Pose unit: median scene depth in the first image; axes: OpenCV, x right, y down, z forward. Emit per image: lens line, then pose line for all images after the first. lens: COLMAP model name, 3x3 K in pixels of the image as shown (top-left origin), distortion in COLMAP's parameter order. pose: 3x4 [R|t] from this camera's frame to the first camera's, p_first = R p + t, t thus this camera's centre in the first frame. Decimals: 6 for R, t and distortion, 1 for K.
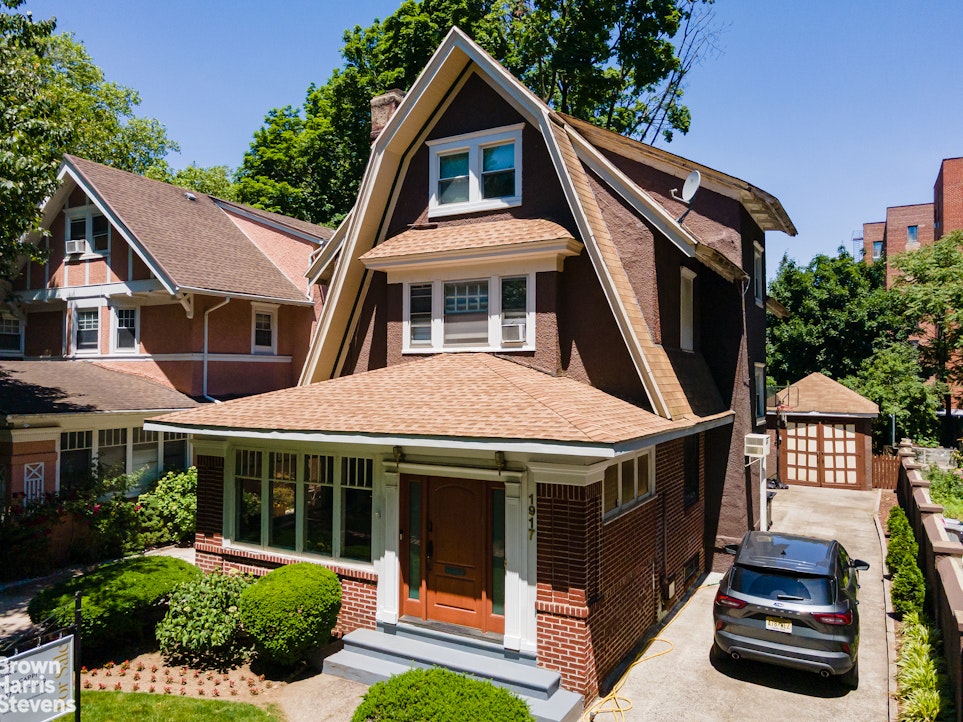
lens RADIAL K [[717.9, 0, 476.5], [0, 717.9, 362.1], [0, 0, 1]] dist [0.017522, 0.060937]
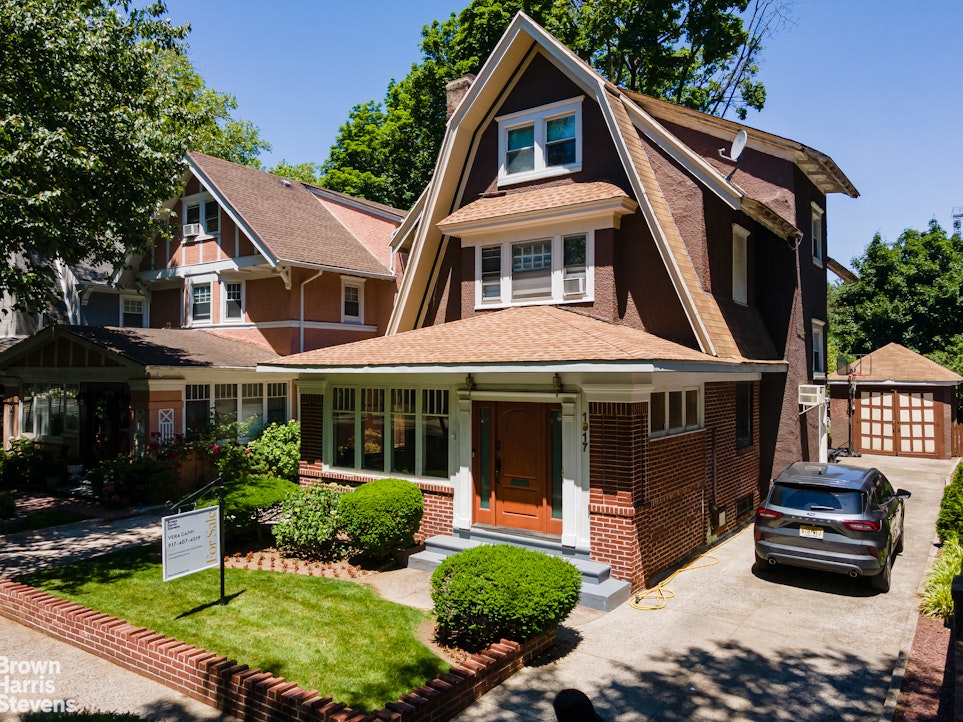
lens RADIAL K [[717.9, 0, 476.5], [0, 717.9, 362.1], [0, 0, 1]] dist [0.017522, 0.060937]
pose [[0.994076, -0.005223, -0.108559, 0.020307], [0.005991, 0.999959, 0.006748, 0.065687], [0.108520, -0.007358, 0.994067, -0.114081]]
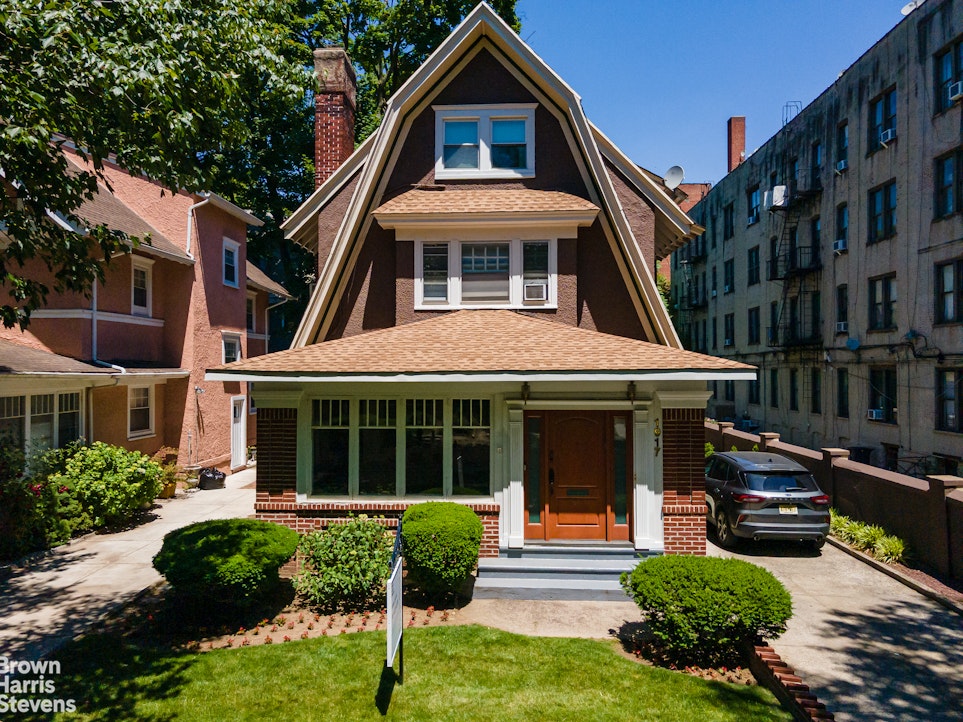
lens RADIAL K [[717.3, 0, 481.5], [0, 717.3, 361.0], [0, 0, 1]] dist [0.036382, 0.002959]
pose [[0.891705, -0.000812, 0.452617, -0.506613], [-0.003411, 0.999958, 0.008514, 0.054811], [-0.452604, -0.009136, 0.891665, 0.044245]]
